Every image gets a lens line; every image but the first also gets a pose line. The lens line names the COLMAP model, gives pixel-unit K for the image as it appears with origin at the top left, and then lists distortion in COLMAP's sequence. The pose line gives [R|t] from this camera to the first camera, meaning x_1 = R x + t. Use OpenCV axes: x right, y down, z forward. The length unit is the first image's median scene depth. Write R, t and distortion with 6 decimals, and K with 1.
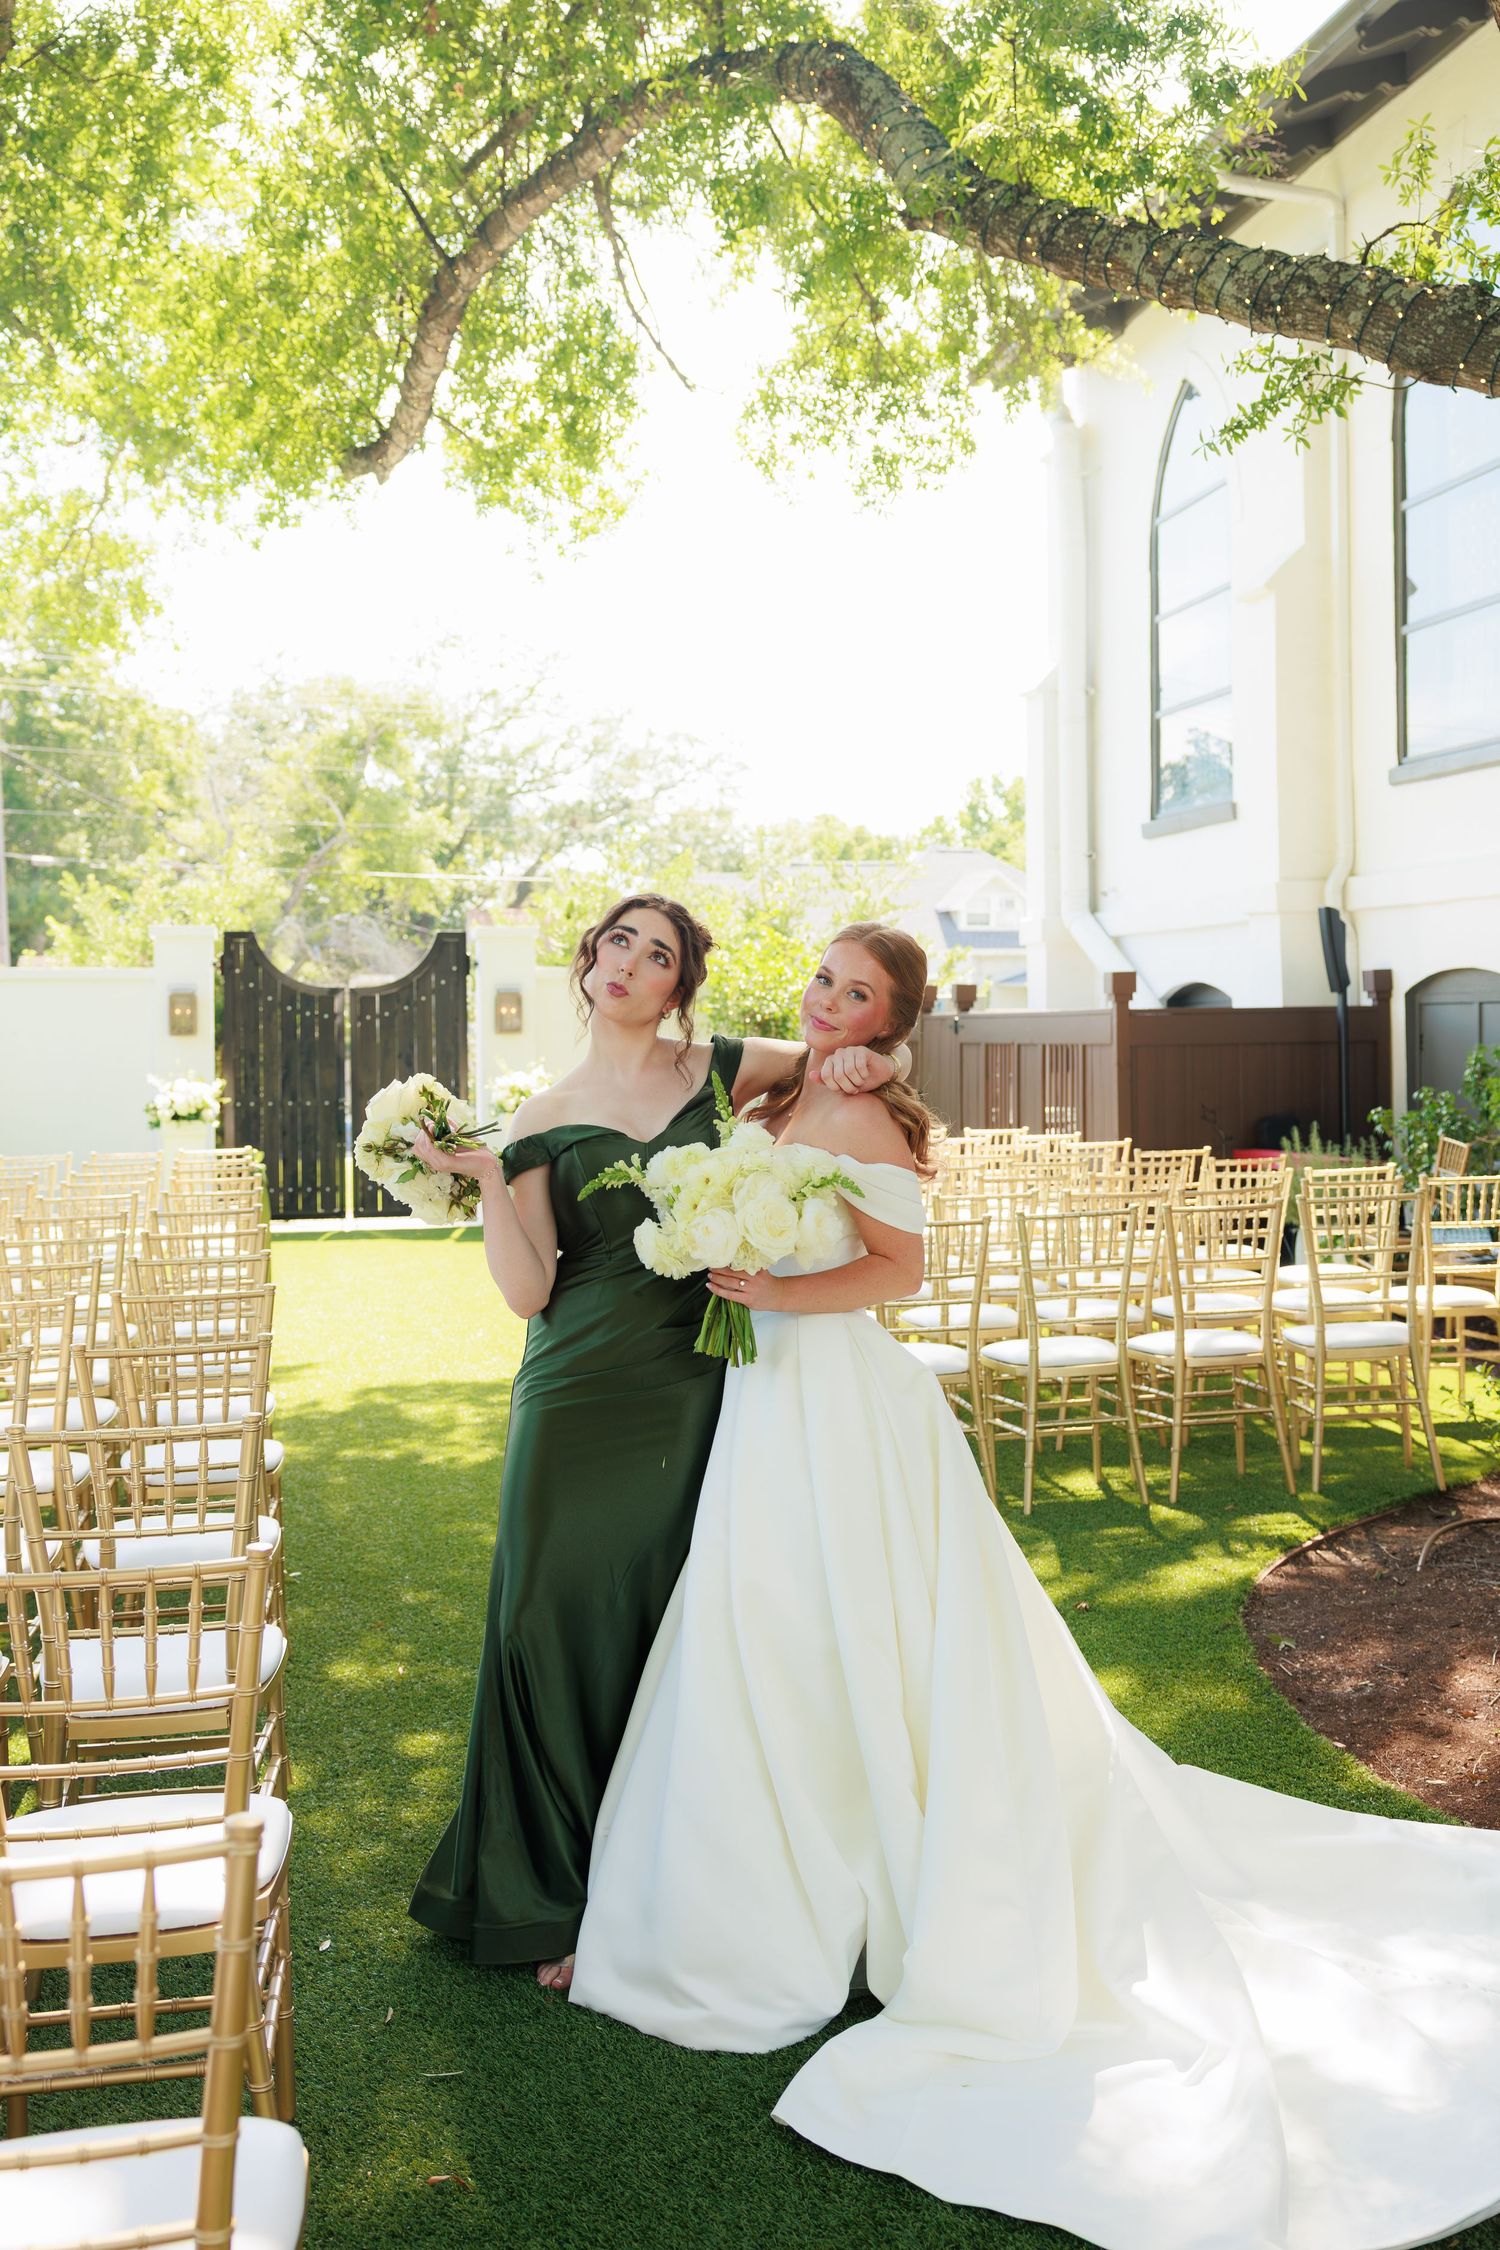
lens RADIAL K [[2255.3, 0, 753.8], [0, 2255.3, 1092.1], [0, 0, 1]] dist [-0.002818, 0.000000]
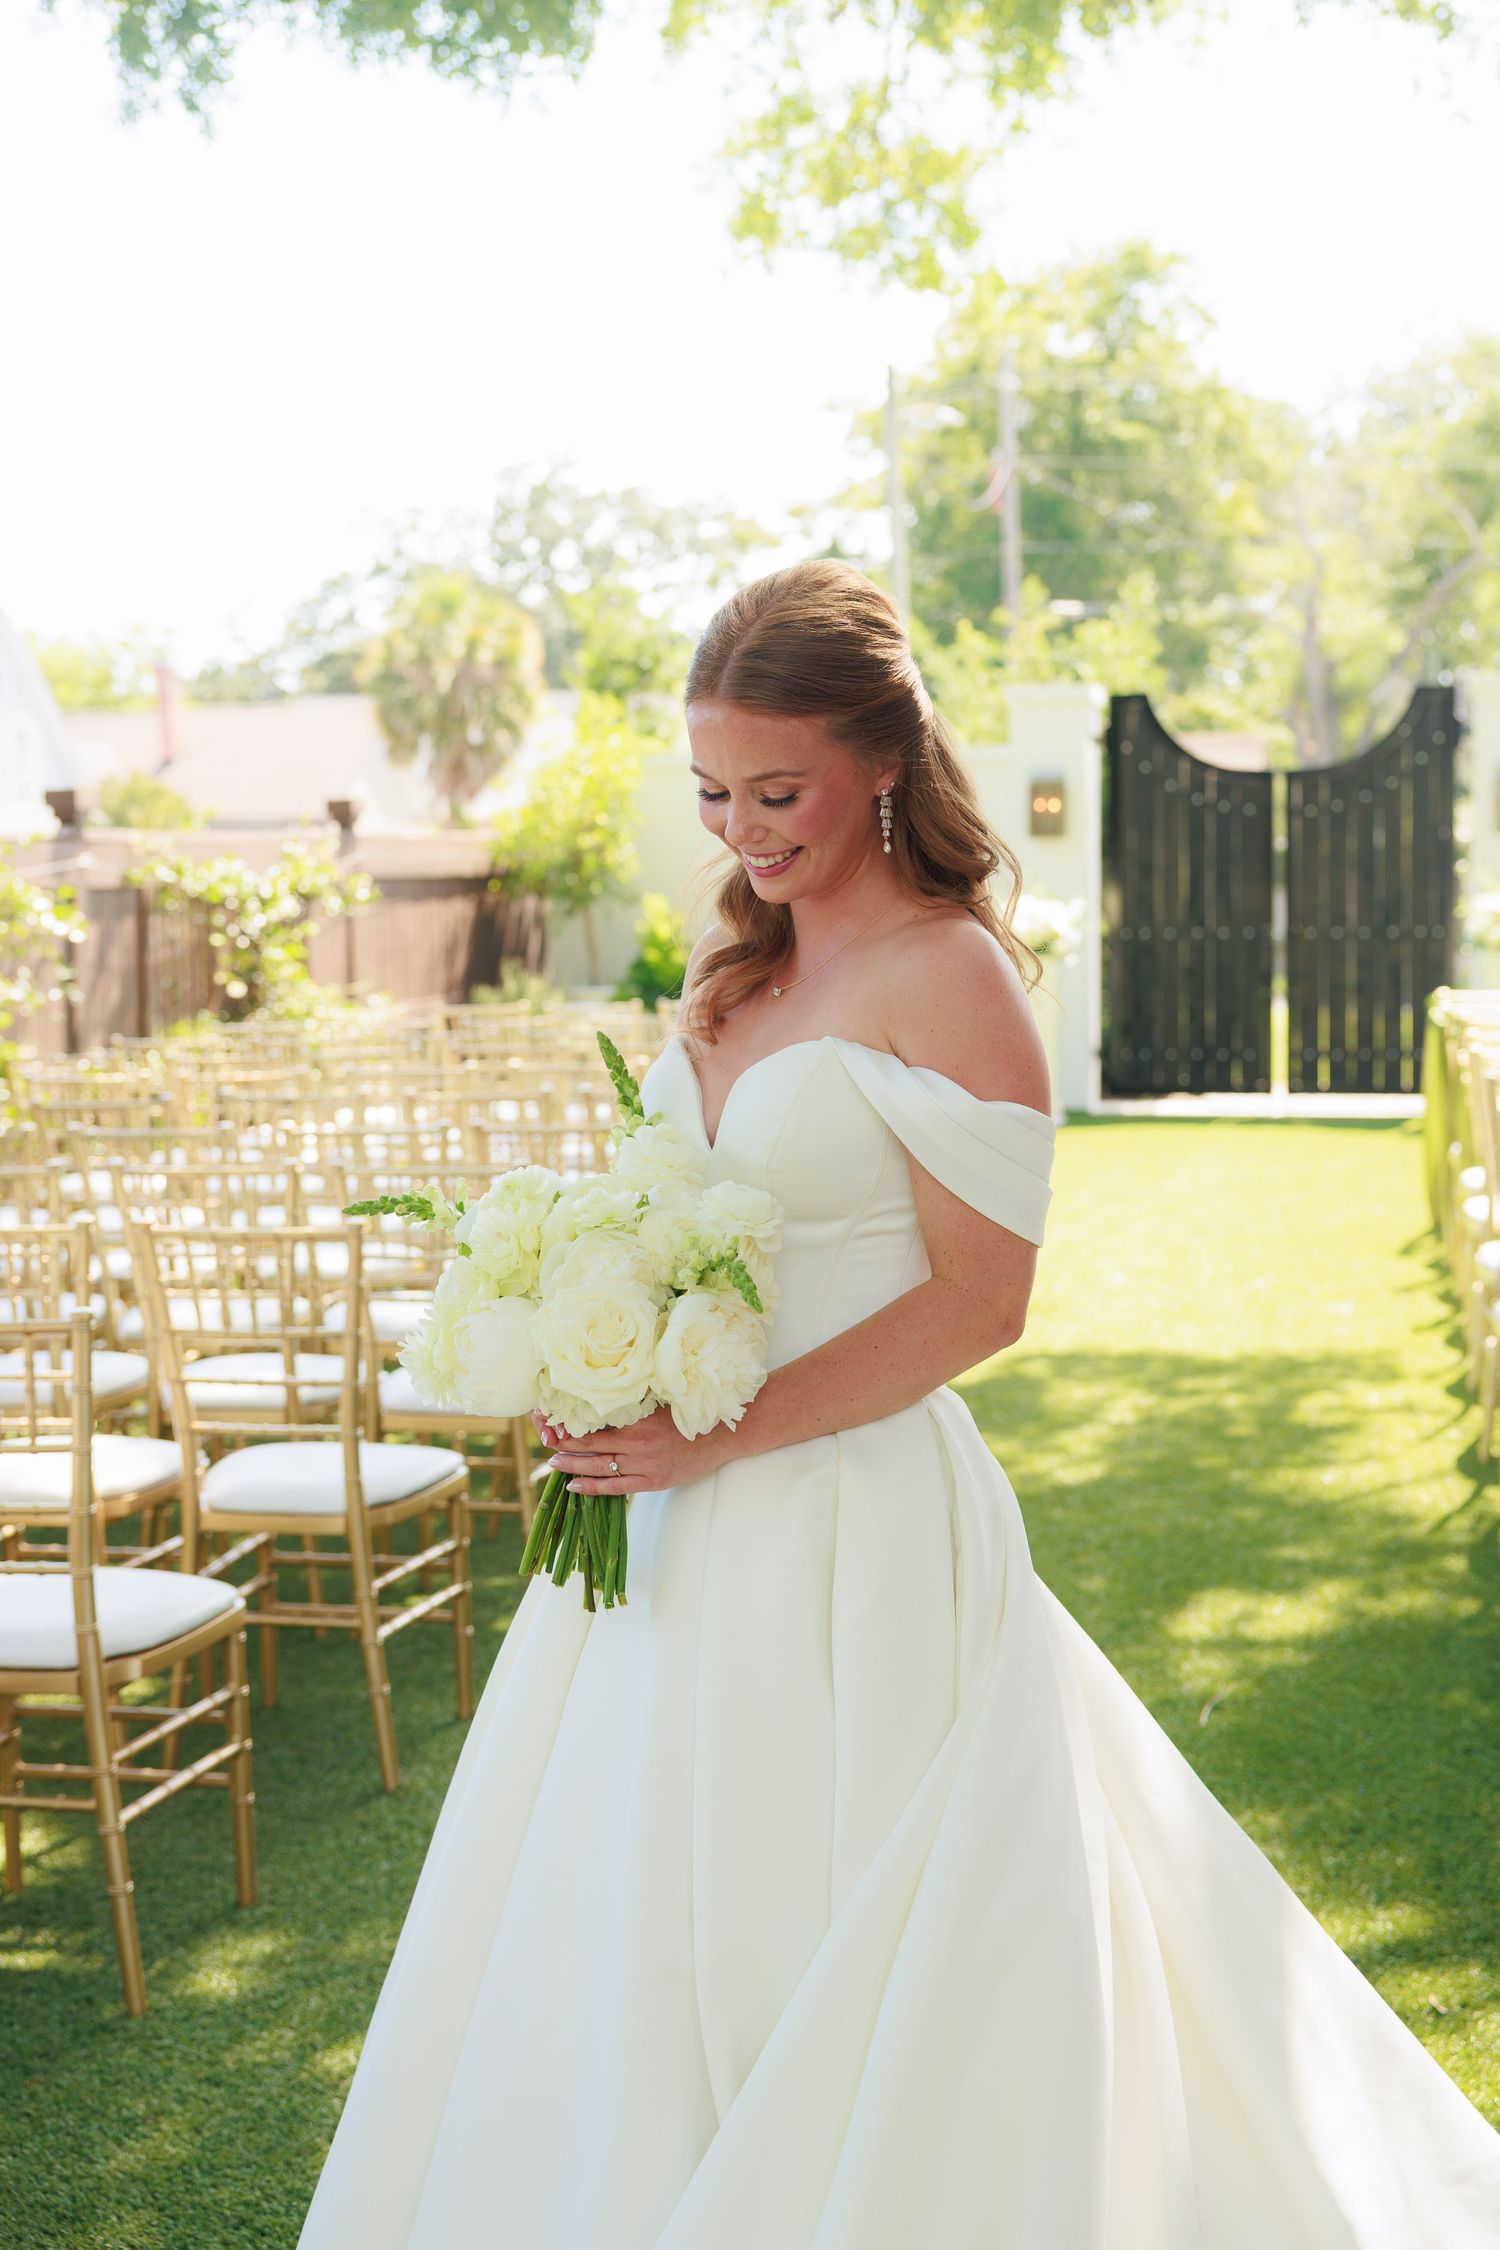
lens RADIAL K [[2969.1, 0, 678.7], [0, 2969.1, 1123.6], [0, 0, 1]] dist [0.052050, 0.000000]
pose [[0.896696, 0.036875, -0.441109, 0.074878], [-0.005686, 0.997401, 0.071820, -0.001596], [0.442611, -0.061892, 0.894575, 0.085320]]
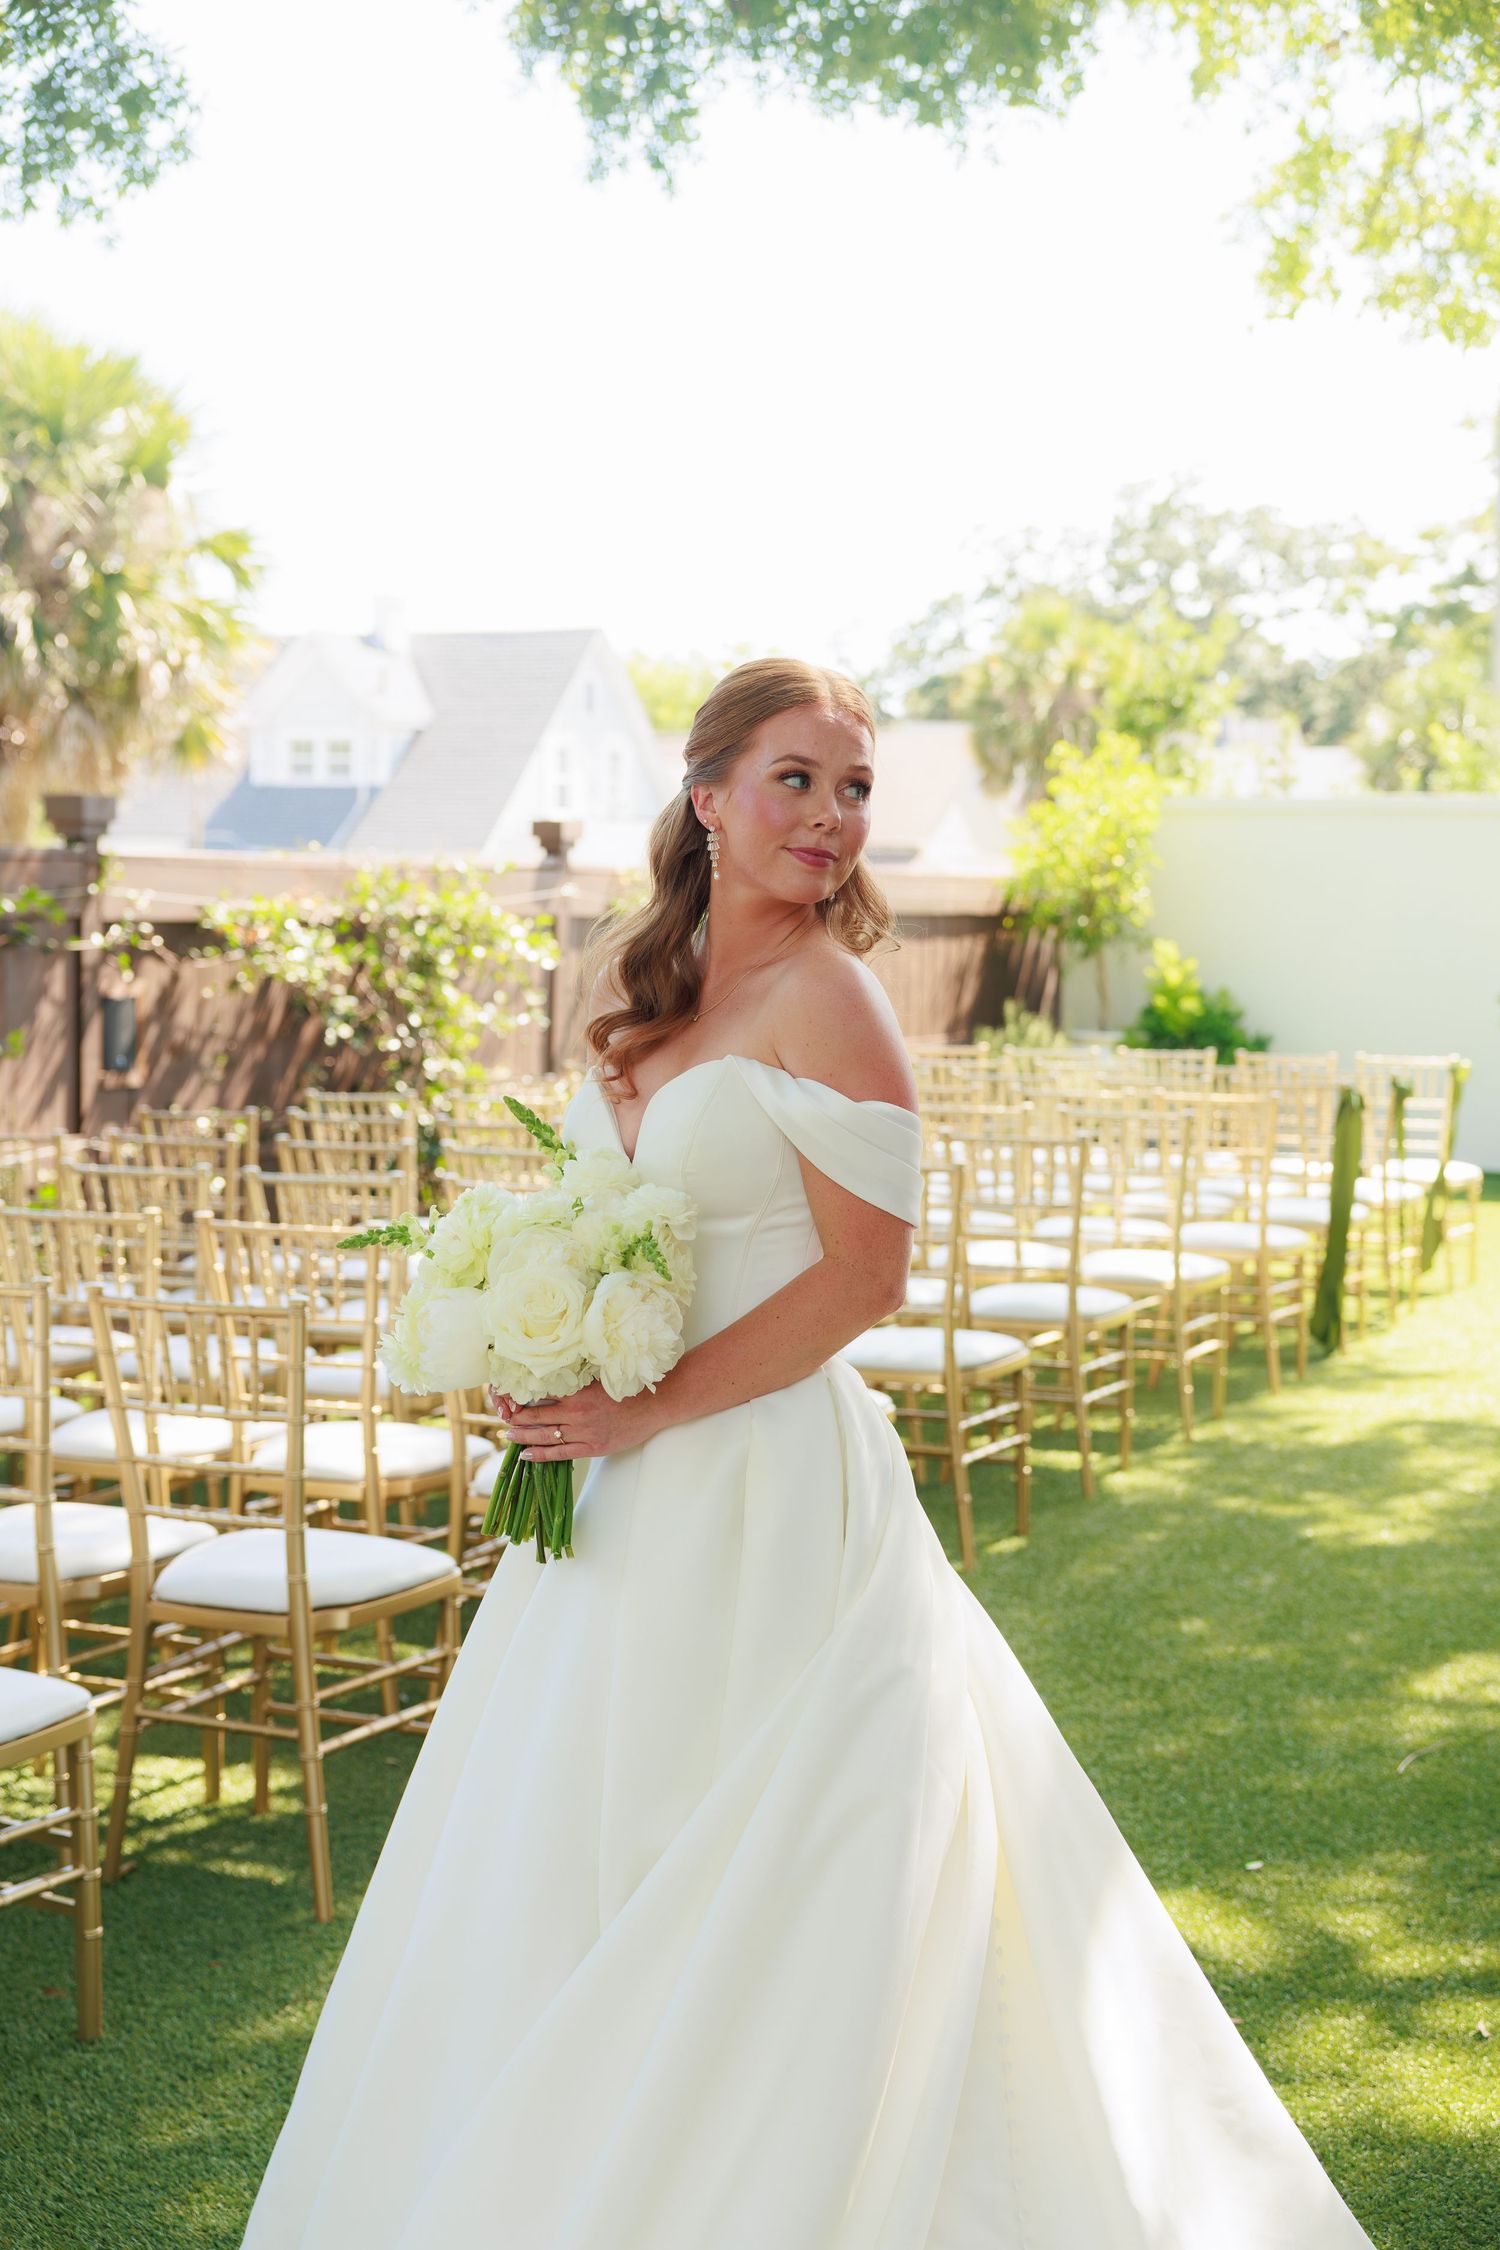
lens RADIAL K [[3125.3, 0, 695.4], [0, 3125.3, 1166.6], [0, 0, 1]] dist [-0.015121, 0.000000]
pose [[0.795599, 0.074183, -0.601265, 0.120197], [-0.036774, 0.996558, 0.074294, -0.002975], [0.604707, -0.036998, 0.795588, 0.075319]]
